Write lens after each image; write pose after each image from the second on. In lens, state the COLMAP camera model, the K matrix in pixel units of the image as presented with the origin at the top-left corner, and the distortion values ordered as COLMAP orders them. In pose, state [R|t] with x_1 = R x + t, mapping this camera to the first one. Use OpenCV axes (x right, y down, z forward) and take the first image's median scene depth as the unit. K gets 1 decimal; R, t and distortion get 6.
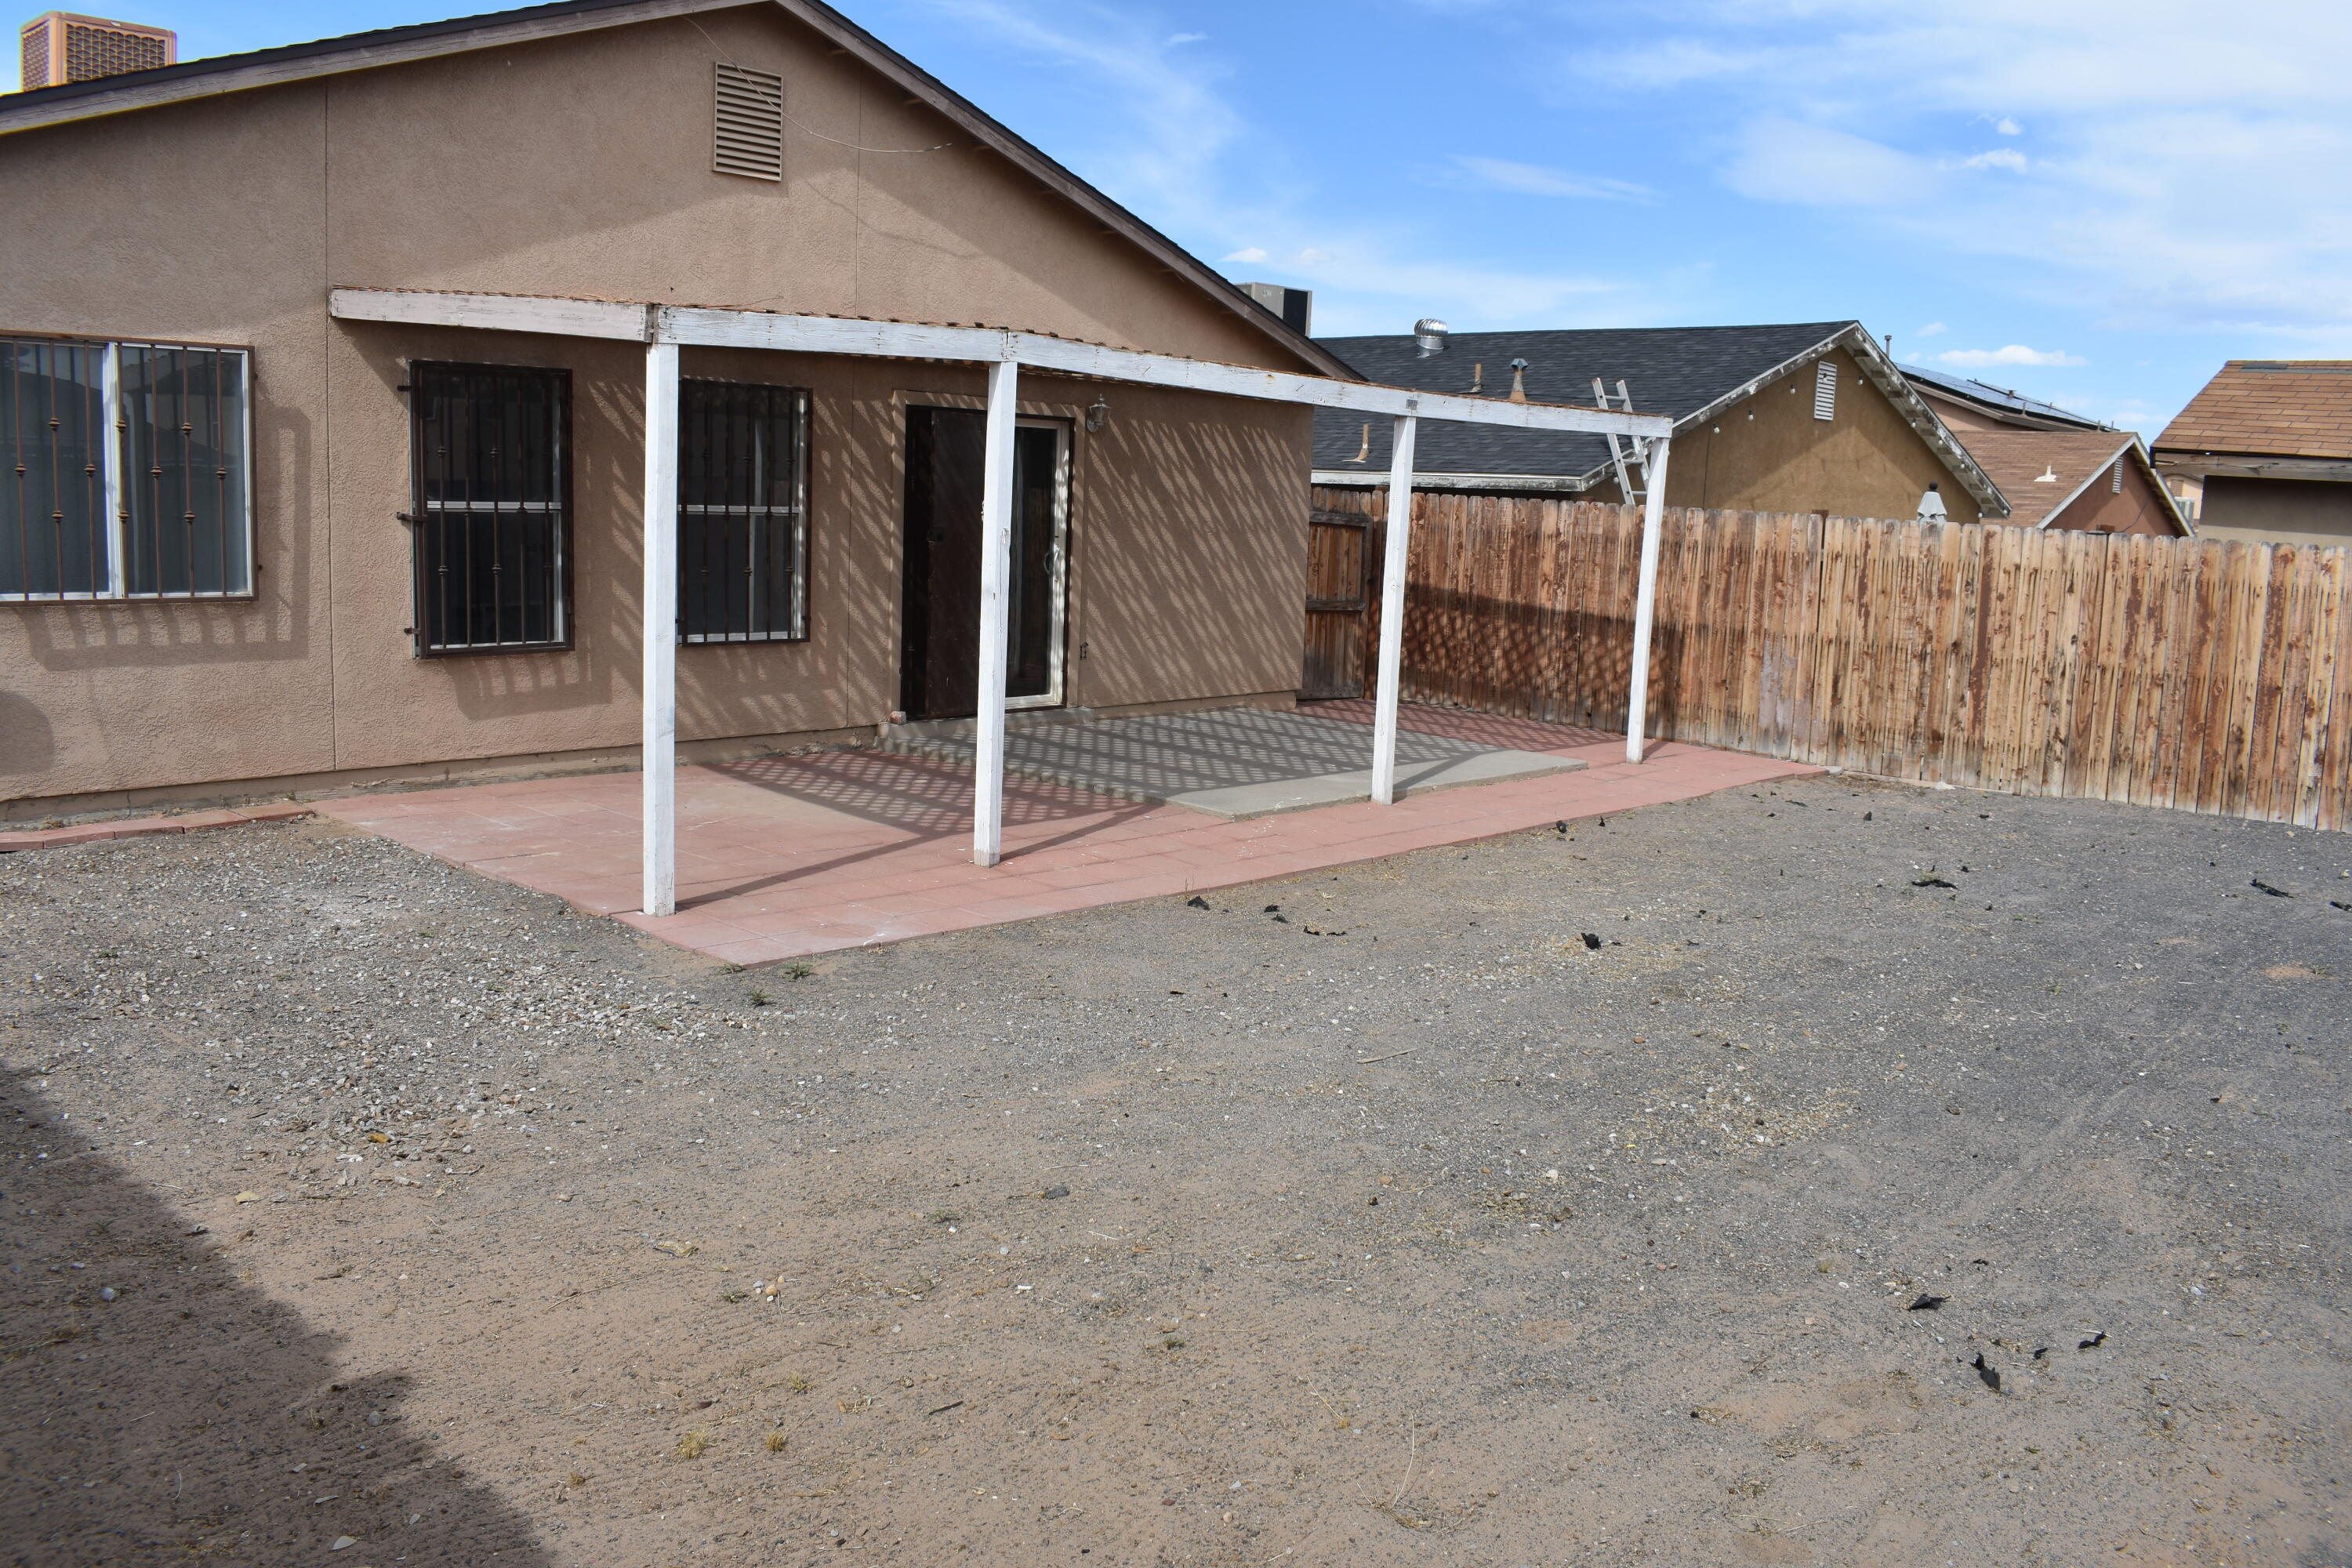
lens RADIAL K [[1833.6, 0, 1174.2], [0, 1833.6, 782.6], [0, 0, 1]] dist [-0.097369, 0.016822]
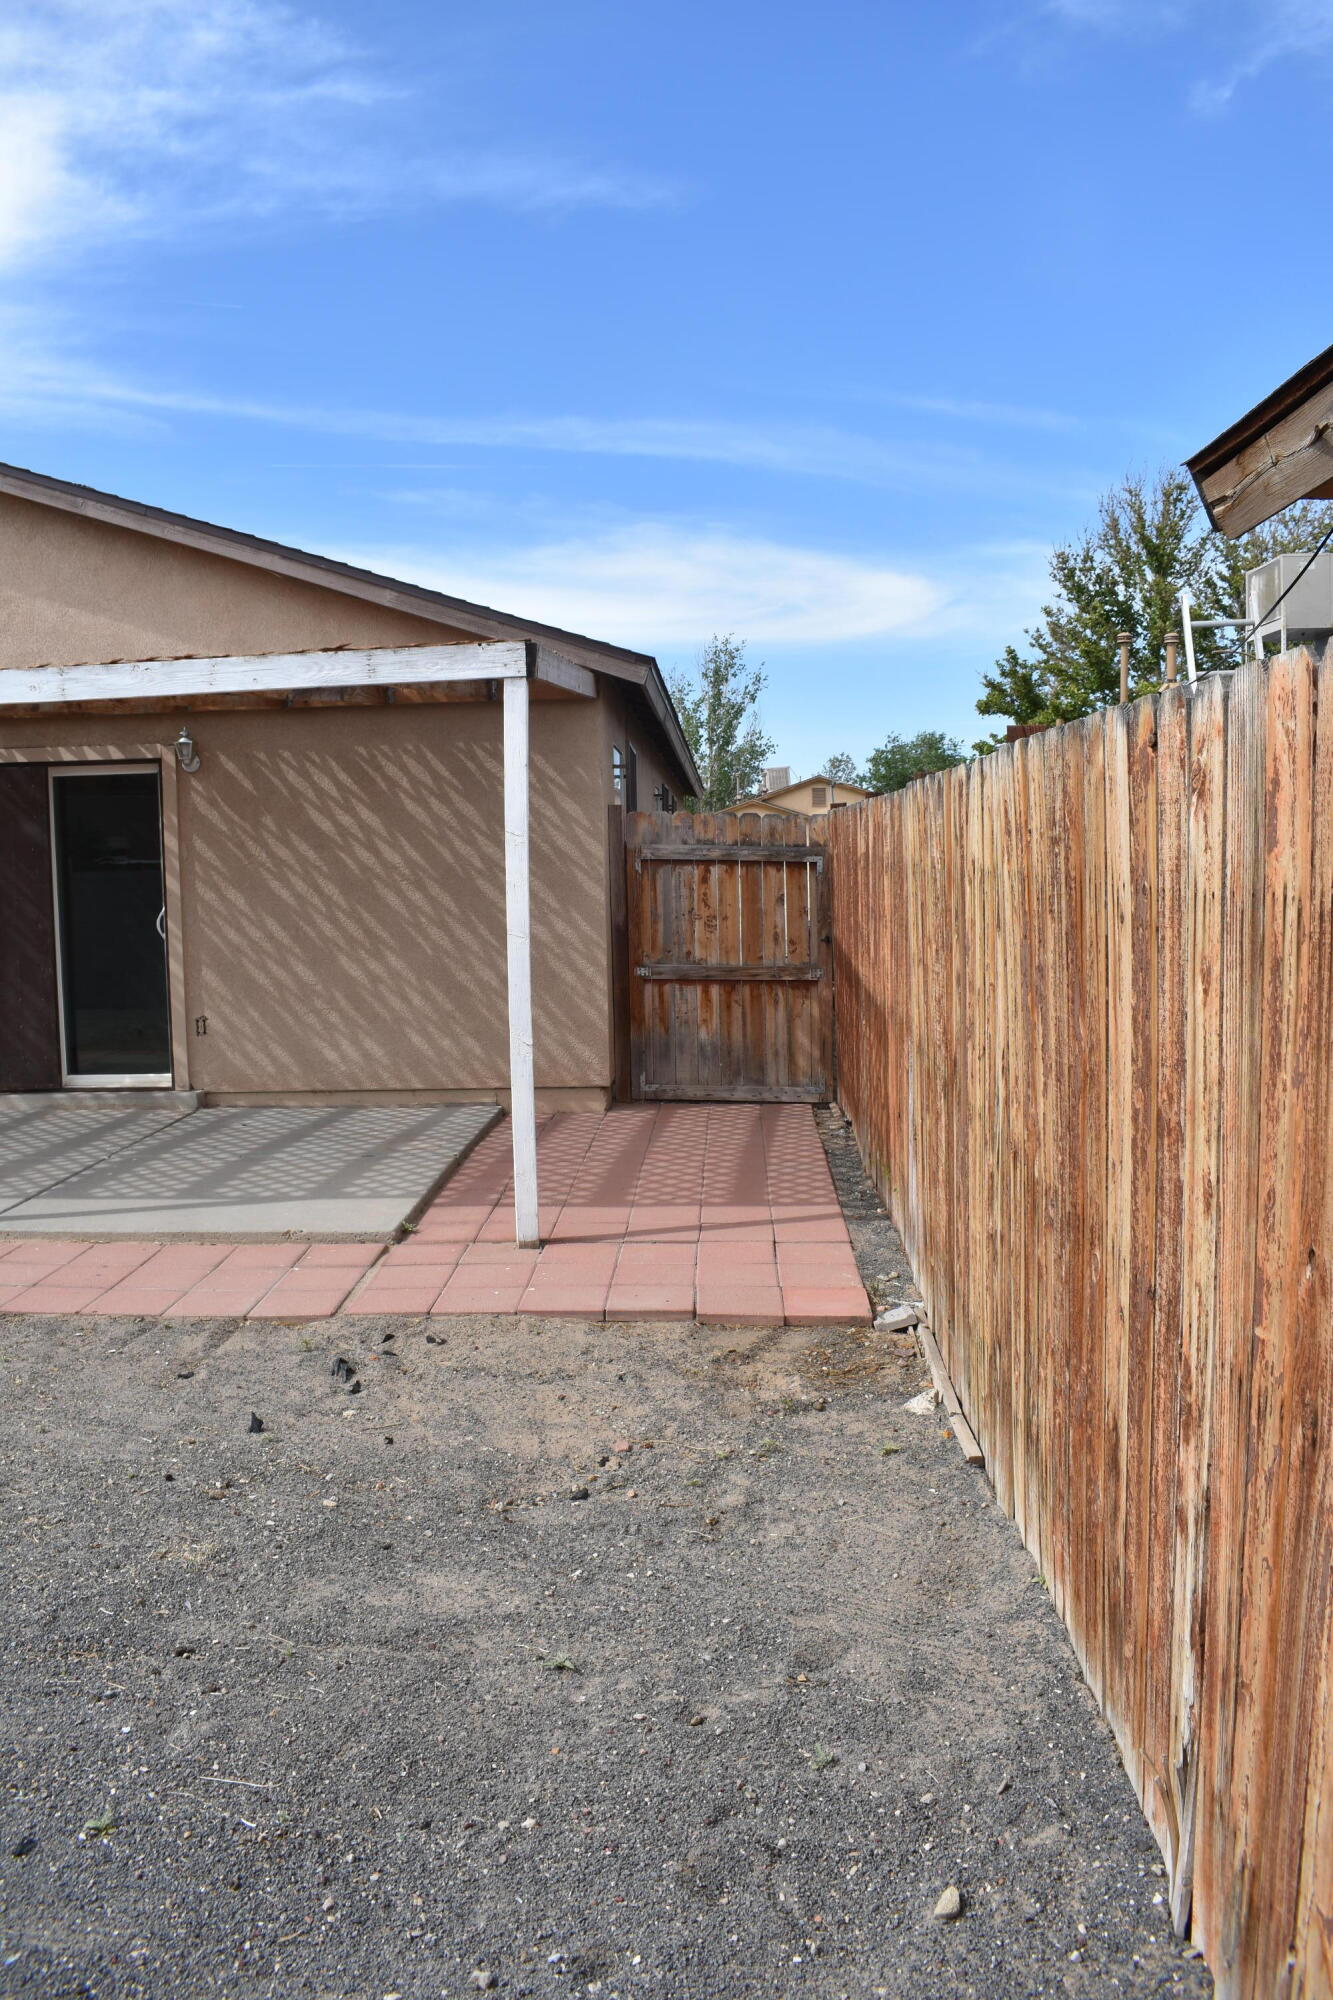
lens RADIAL K [[1559.2, 0, 665.9], [0, 1559.2, 998.1], [0, 0, 1]] dist [-0.097369, 0.016822]
pose [[0.650549, 0.009206, -0.759408, 0.623768], [-0.074155, 0.995919, -0.051452, -0.061873], [0.755835, 0.089786, 0.648577, 0.674588]]
